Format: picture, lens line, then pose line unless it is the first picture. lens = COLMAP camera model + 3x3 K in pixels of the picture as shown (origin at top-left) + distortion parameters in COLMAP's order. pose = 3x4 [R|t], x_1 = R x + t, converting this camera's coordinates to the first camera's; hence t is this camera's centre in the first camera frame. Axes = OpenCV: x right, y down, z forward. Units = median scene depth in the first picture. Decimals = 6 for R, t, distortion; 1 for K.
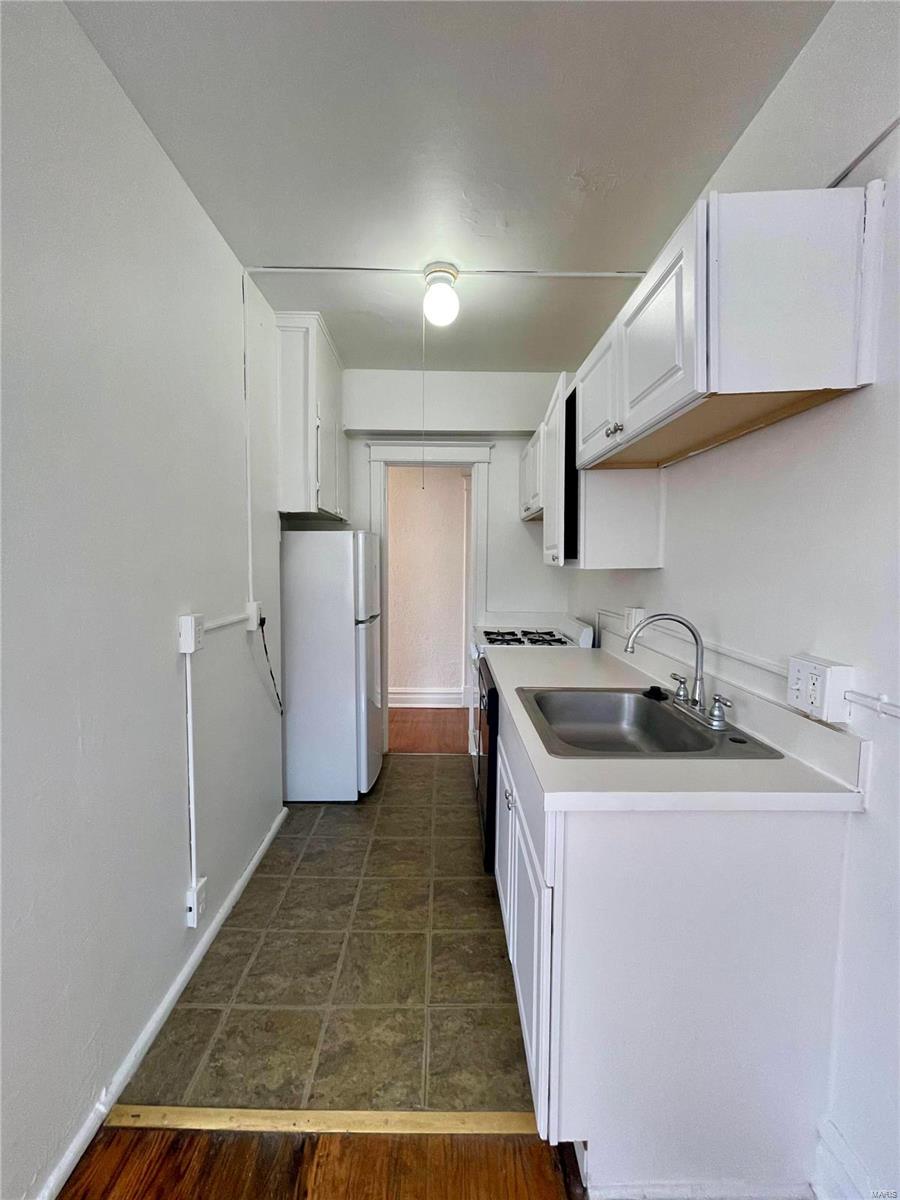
lens RADIAL K [[592.8, 0, 450.0], [0, 592.8, 600.0], [0, 0, 1]] dist [-0.058083, -0.000100]
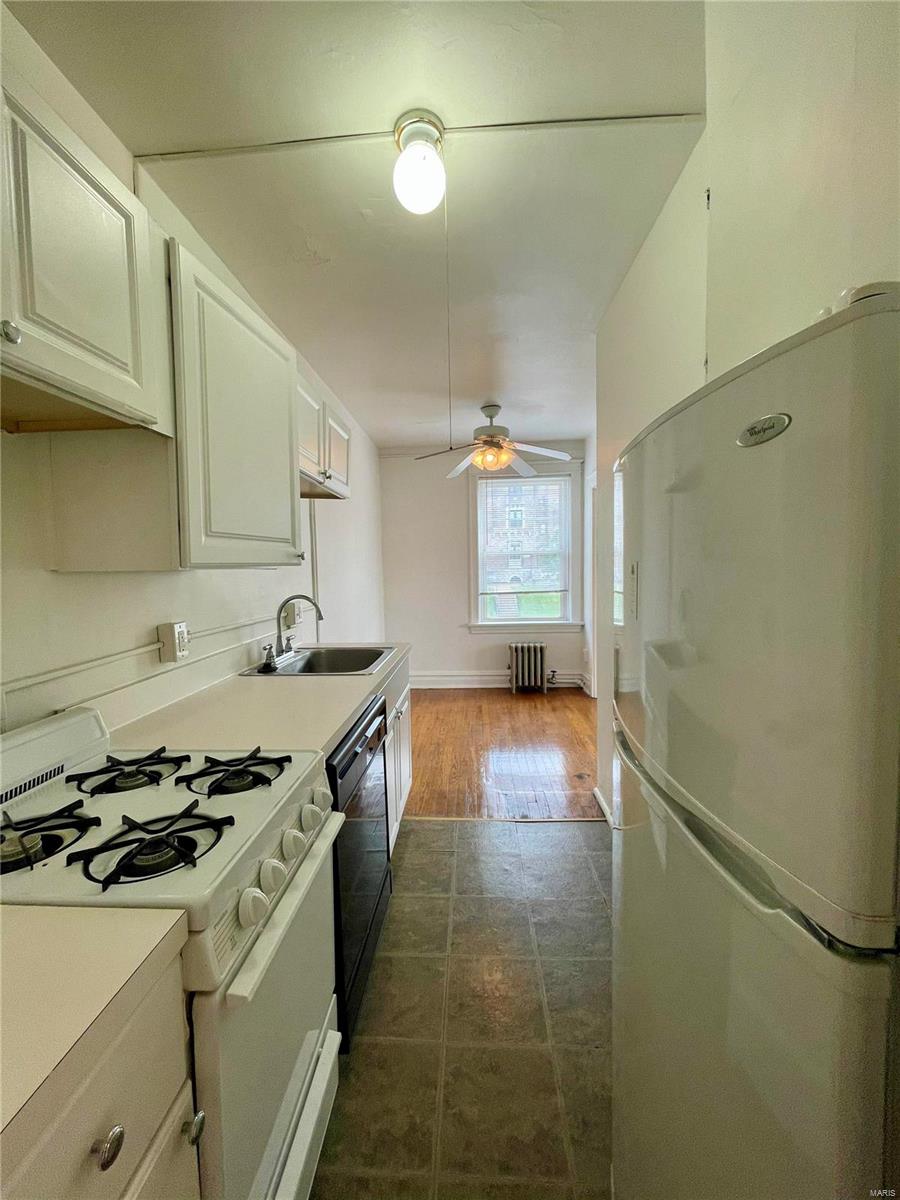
lens RADIAL K [[592.8, 0, 450.0], [0, 592.8, 600.0], [0, 0, 1]] dist [-0.058083, -0.000100]
pose [[-0.998575, 0.010087, 0.052396, -0.082123], [0.017257, 0.990247, 0.138247, -0.112884], [-0.050490, 0.138955, -0.989011, 1.769714]]
